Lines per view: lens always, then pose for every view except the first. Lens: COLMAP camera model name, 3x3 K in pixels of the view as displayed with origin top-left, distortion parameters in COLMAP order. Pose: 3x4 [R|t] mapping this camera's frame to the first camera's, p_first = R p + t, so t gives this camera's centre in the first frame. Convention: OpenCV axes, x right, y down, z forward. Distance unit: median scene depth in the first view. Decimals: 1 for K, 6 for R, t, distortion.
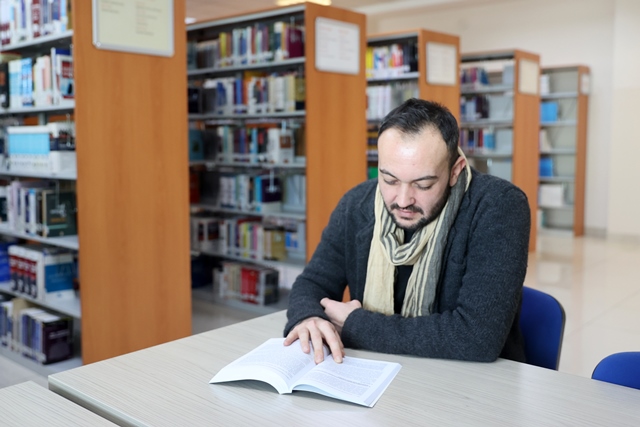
lens RADIAL K [[687.8, 0, 319.9], [0, 687.8, 190.0], [0, 0, 1]] dist [-0.006702, -0.011993]
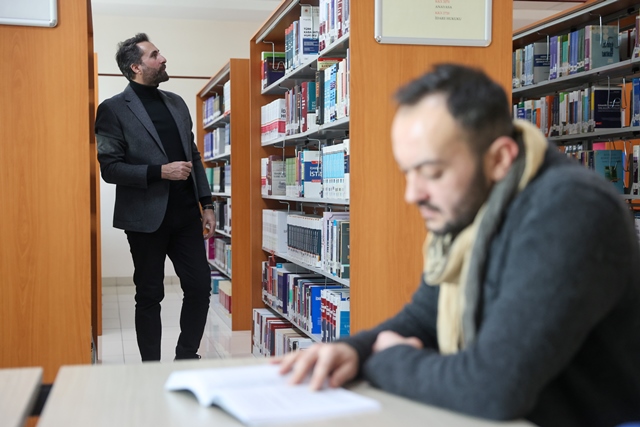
lens RADIAL K [[977.6, 0, 320.0], [0, 977.6, 213.5], [0, 0, 1]] dist [0.164160, 0.011985]
pose [[0.814086, 0.019069, -0.580431, 0.261502], [-0.044519, 0.998569, -0.029634, 0.028486], [0.579035, 0.049965, 0.813770, 0.021221]]
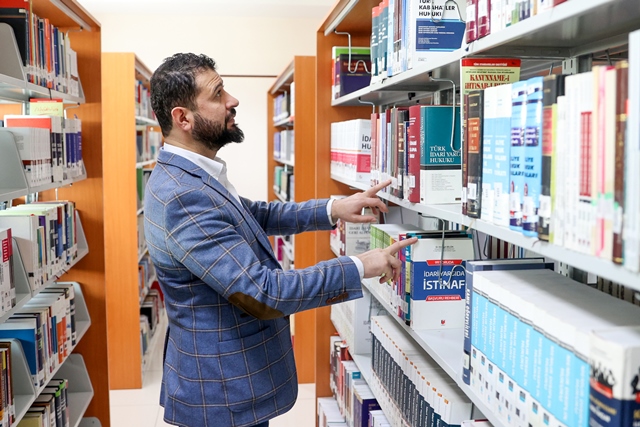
lens RADIAL K [[709.0, 0, 320.0], [0, 709.0, 213.5], [0, 0, 1]] dist [-0.057667, 0.007613]
pose [[0.766644, 0.067740, -0.638489, -0.298194], [-0.053552, 0.997700, 0.041550, -0.140211], [0.639835, 0.002338, 0.768508, 0.706320]]
